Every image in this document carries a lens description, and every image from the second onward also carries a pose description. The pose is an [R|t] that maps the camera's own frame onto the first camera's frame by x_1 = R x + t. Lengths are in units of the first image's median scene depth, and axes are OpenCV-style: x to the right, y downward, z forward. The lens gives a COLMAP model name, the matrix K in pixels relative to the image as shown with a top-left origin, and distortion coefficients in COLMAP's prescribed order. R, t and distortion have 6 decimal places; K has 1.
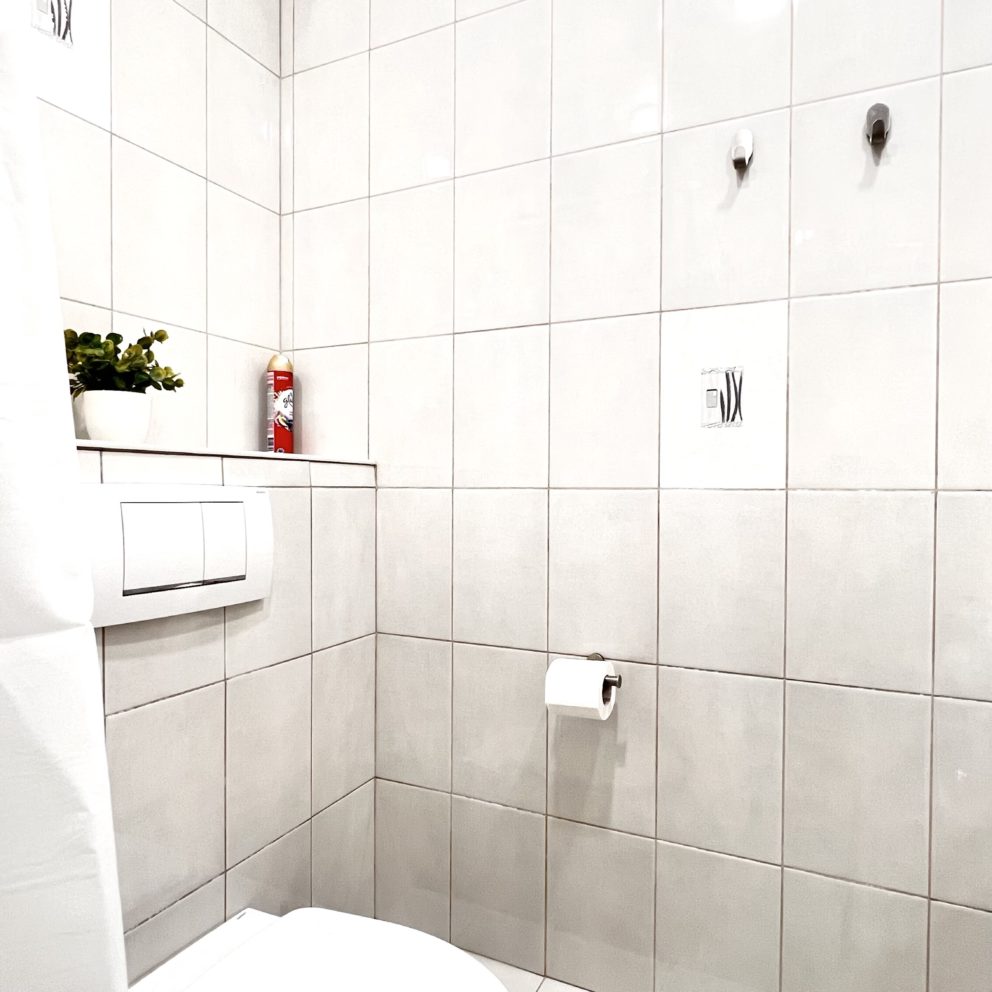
lens RADIAL K [[704.7, 0, 492.1], [0, 704.7, 497.8], [0, 0, 1]] dist [-0.007370, 0.012238]
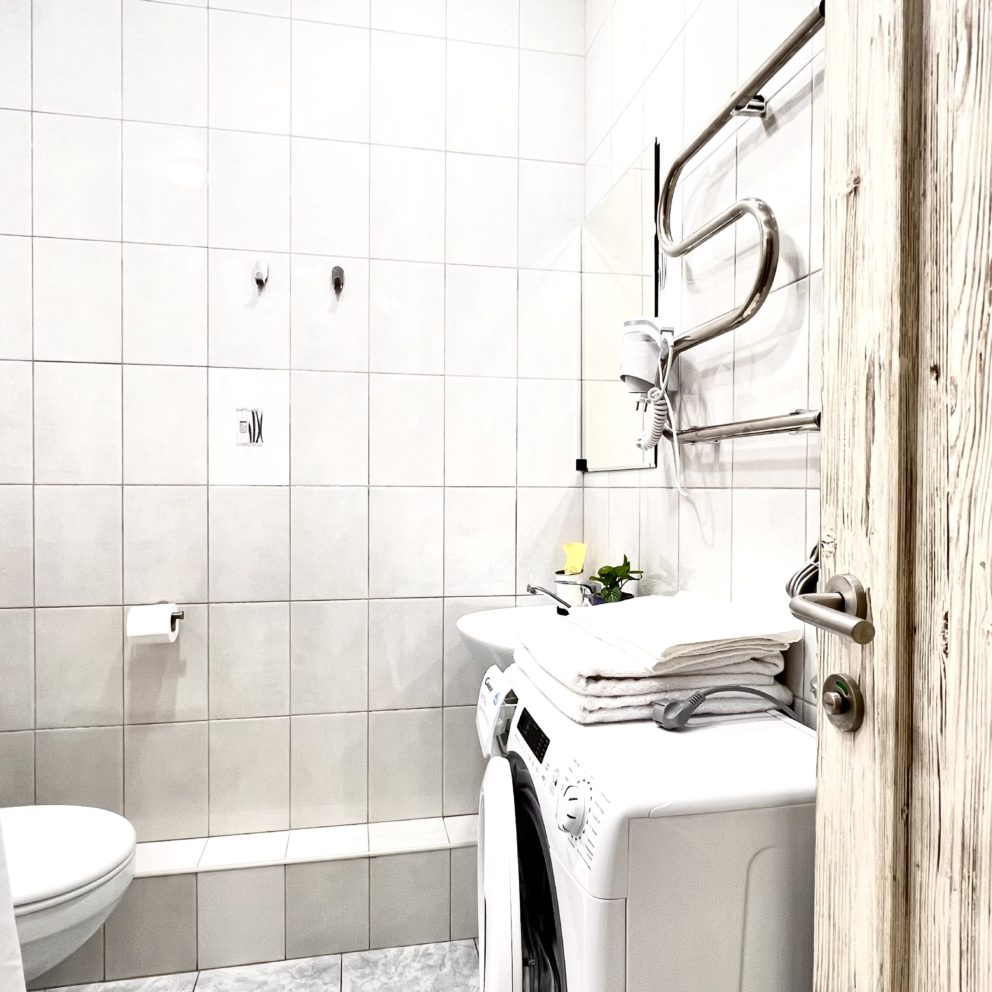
lens RADIAL K [[704.7, 0, 490.8], [0, 704.7, 494.4], [0, 0, 1]] dist [-0.007370, 0.012238]
pose [[0.801569, -0.013460, 0.597750, -0.179494], [0.003177, 0.999828, 0.018254, -0.019240], [-0.597893, -0.012733, 0.801474, -0.569893]]
